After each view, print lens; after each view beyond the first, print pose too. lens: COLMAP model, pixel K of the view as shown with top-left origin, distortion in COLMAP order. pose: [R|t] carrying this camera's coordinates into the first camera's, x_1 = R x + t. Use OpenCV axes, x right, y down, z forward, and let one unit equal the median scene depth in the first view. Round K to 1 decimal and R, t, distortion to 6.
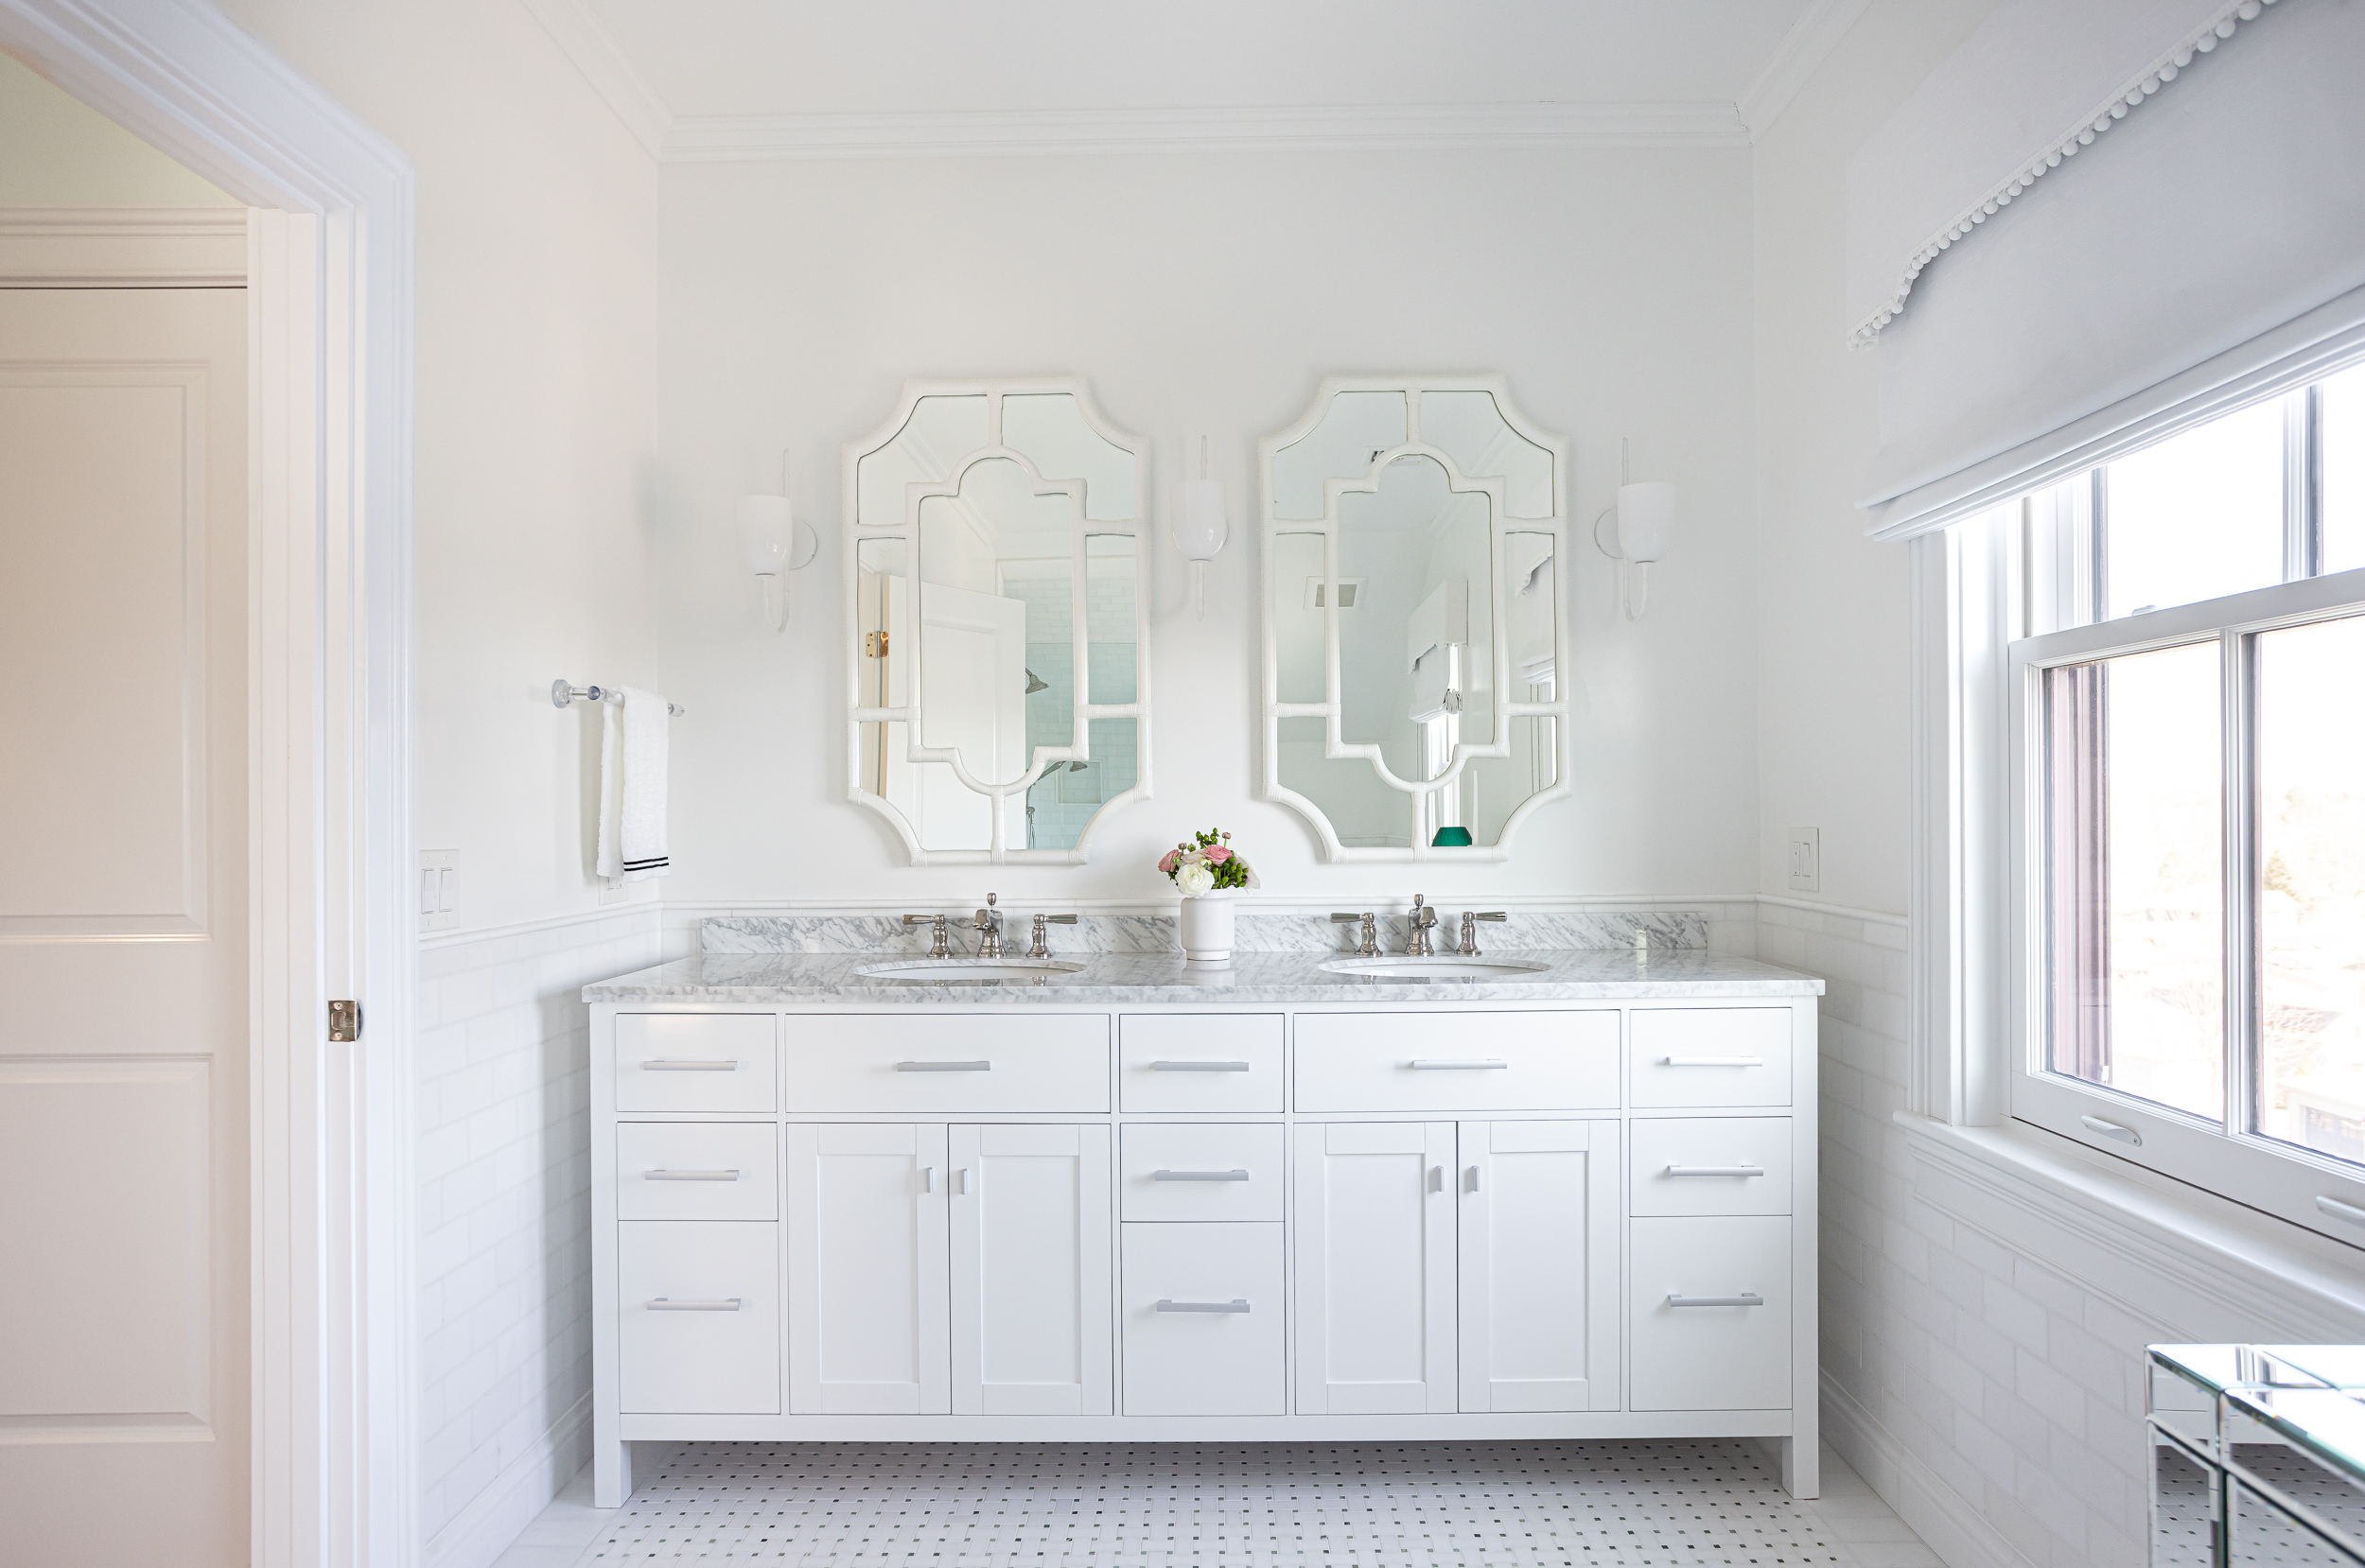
lens RADIAL K [[1445.8, 0, 1180.1], [0, 1445.8, 797.8], [0, 0, 1]] dist [-0.000221, 0.001783]
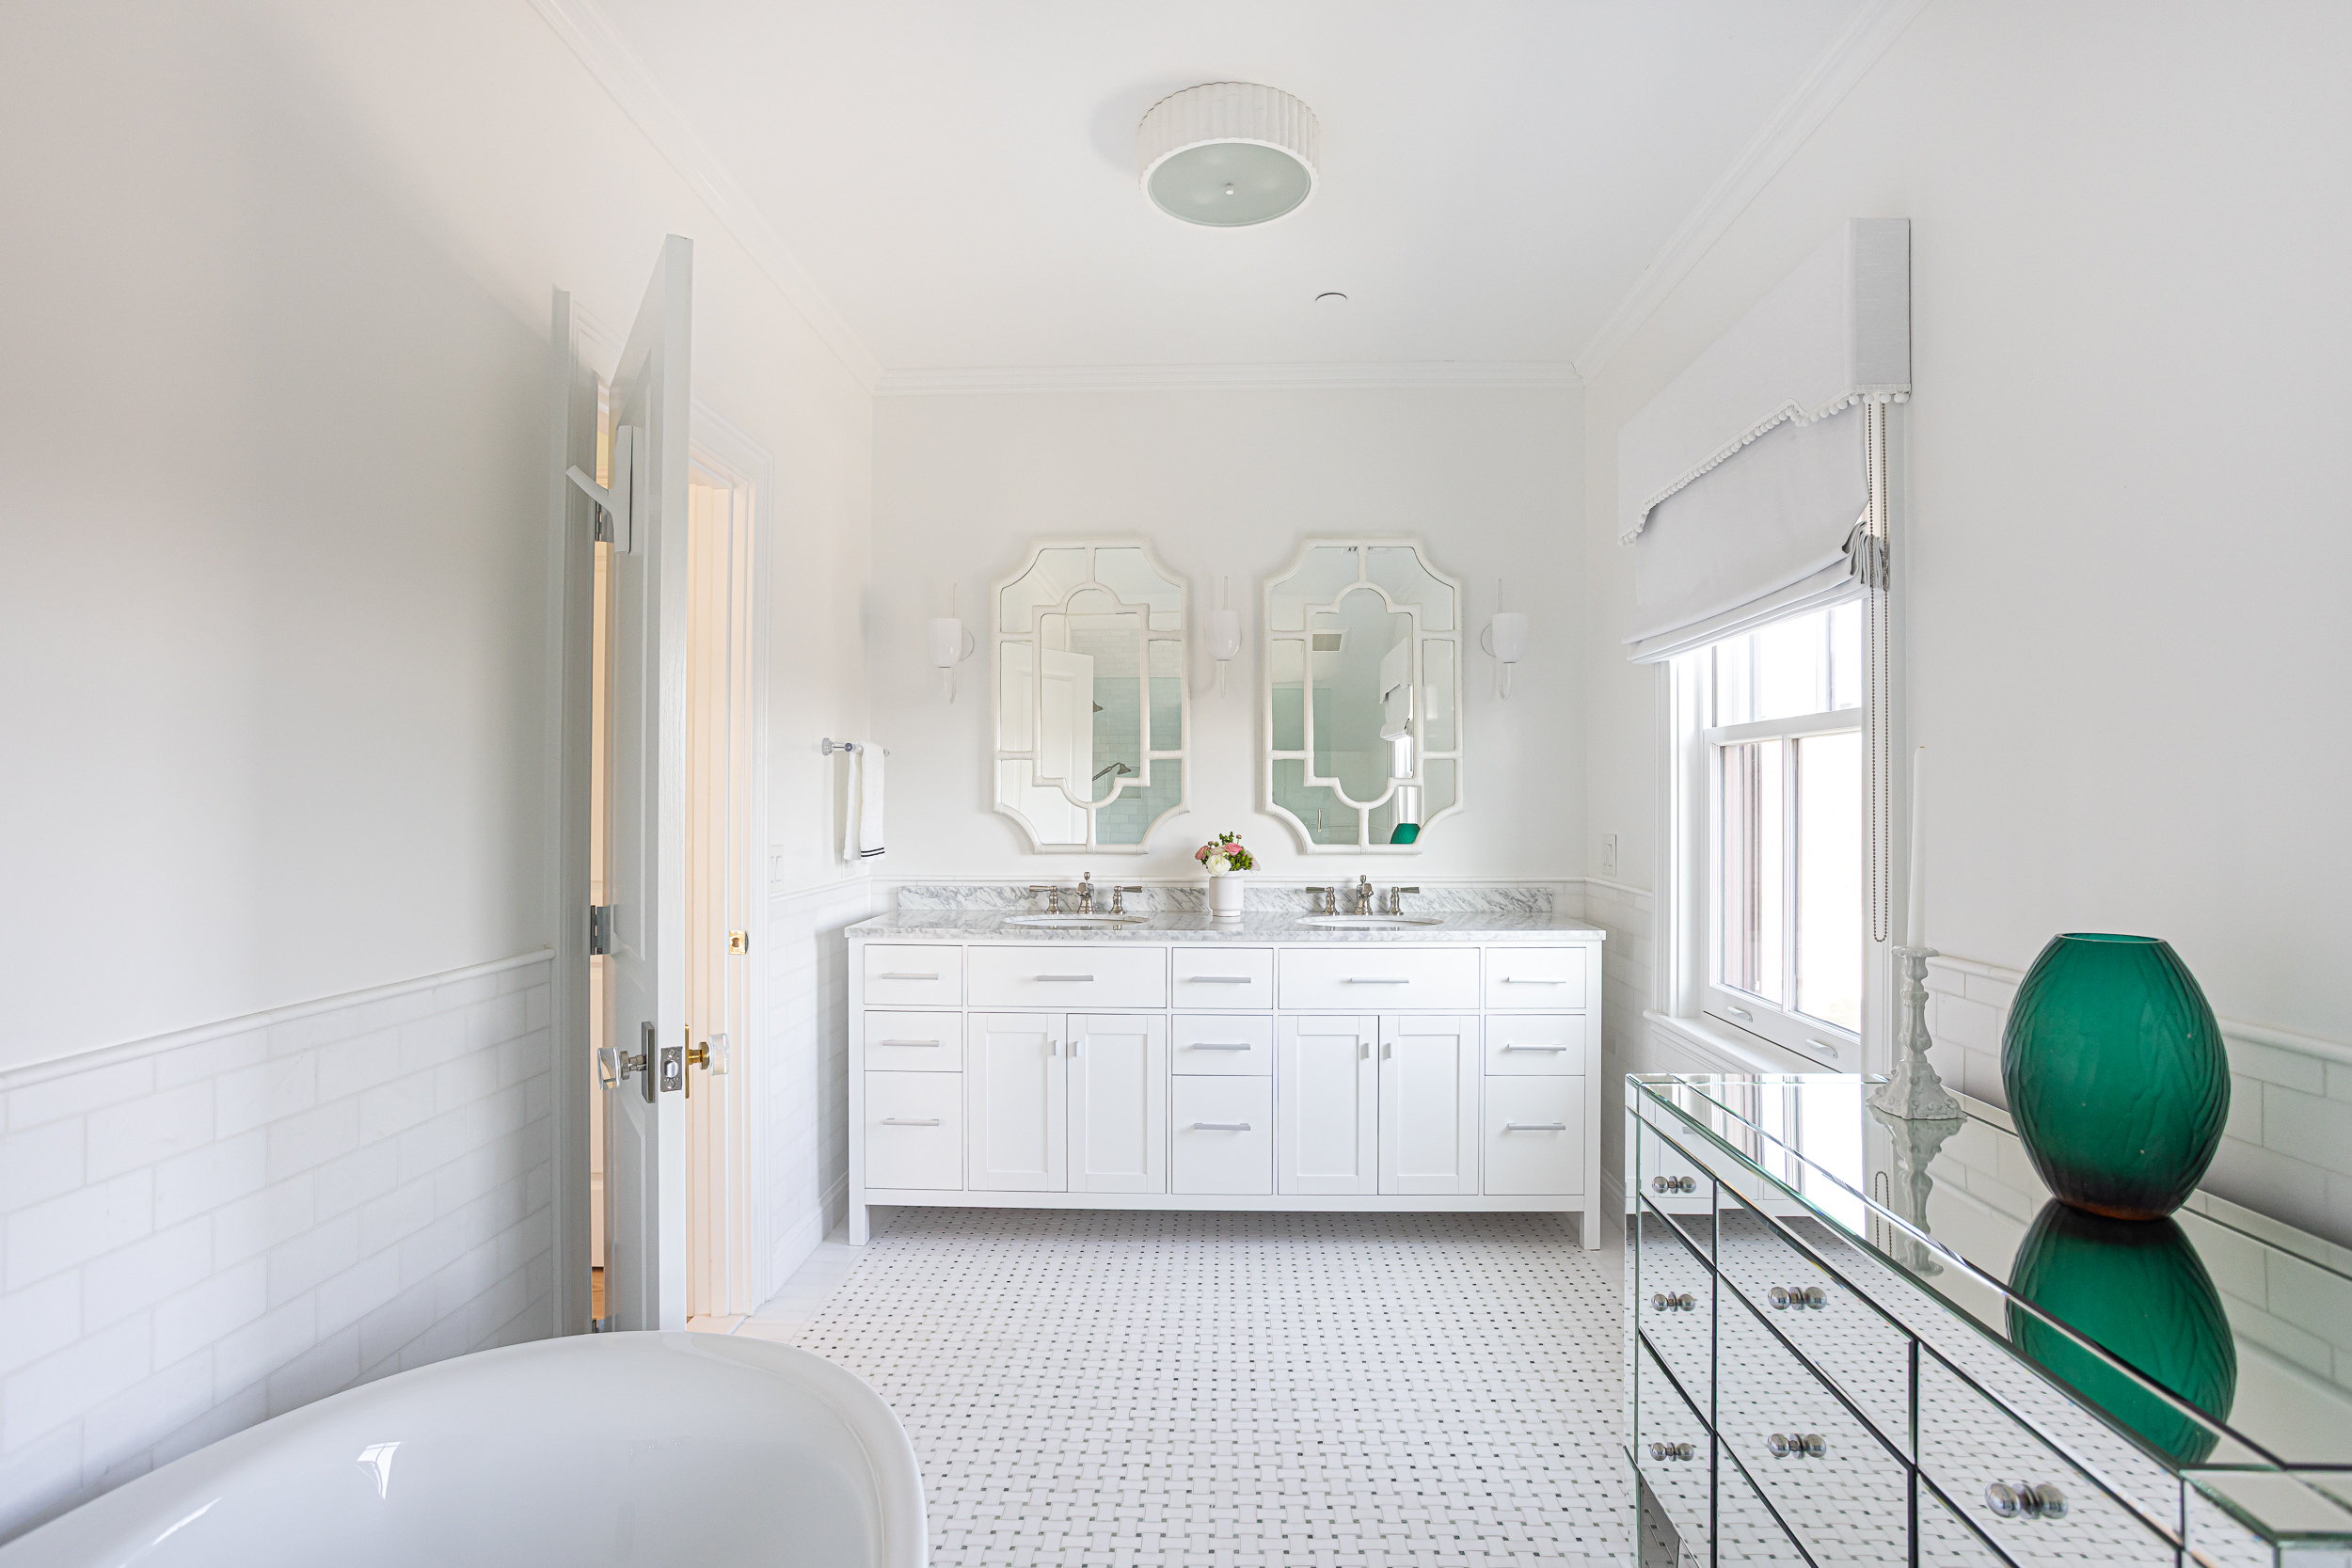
lens RADIAL K [[1282.2, 0, 1167.4], [0, 1282.2, 782.8], [0, 0, 1]] dist [-0.035180, -0.000300]
pose [[0.999641, 0.006953, -0.025868, -0.010602], [-0.006929, 0.999975, 0.001003, -0.037189], [0.025875, -0.000824, 0.999665, -0.433910]]
